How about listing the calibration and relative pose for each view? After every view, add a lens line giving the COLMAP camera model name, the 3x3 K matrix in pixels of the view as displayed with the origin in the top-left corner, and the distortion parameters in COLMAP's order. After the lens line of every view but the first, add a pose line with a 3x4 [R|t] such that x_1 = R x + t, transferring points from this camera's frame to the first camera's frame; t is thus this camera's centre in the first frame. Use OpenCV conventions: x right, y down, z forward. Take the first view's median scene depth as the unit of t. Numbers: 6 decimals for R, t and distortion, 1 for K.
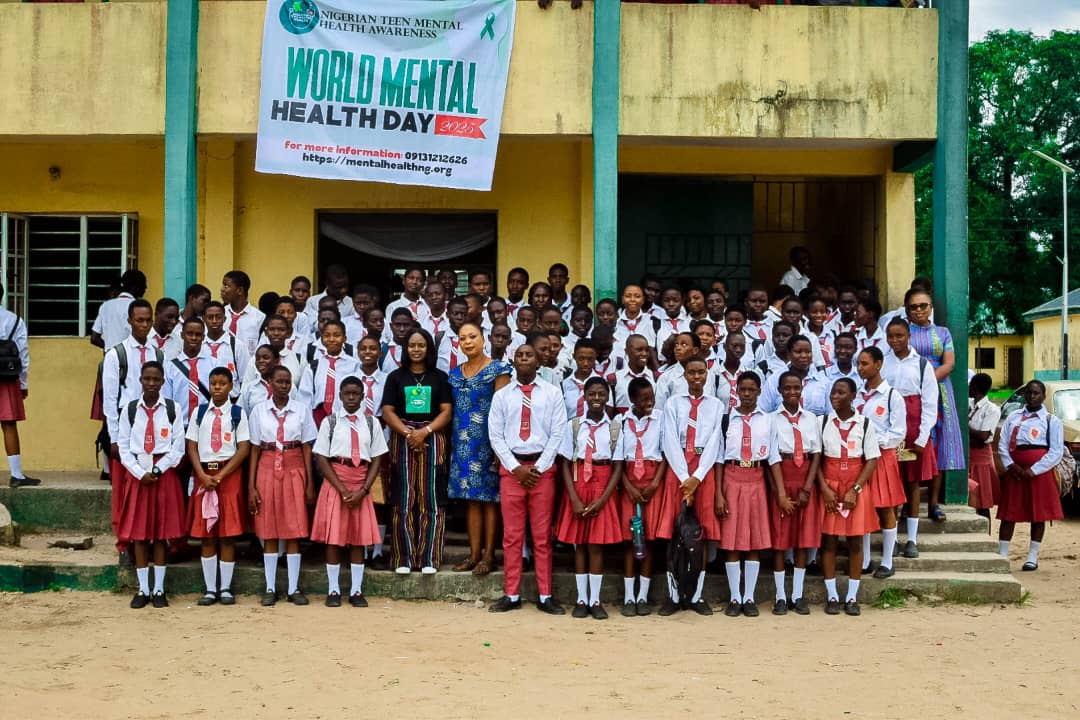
lens RADIAL K [[1586.3, 0, 577.2], [0, 1586.3, 355.7], [0, 0, 1]] dist [-0.192183, 0.108653]
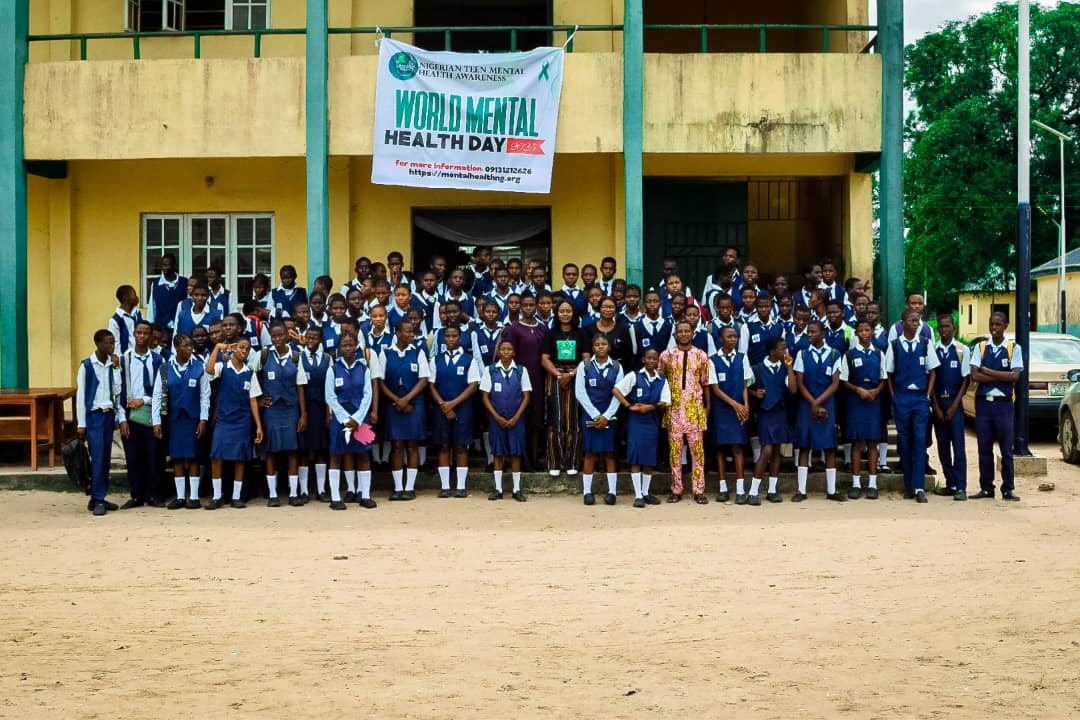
lens RADIAL K [[1674.1, 0, 540.0], [0, 1674.1, 360.0], [0, 0, 1]] dist [-0.215577, 0.158307]
pose [[0.999101, -0.011268, -0.040859, -0.005604], [0.012343, 0.999582, 0.026152, -0.001288], [0.040547, -0.026633, 0.998823, -0.426603]]
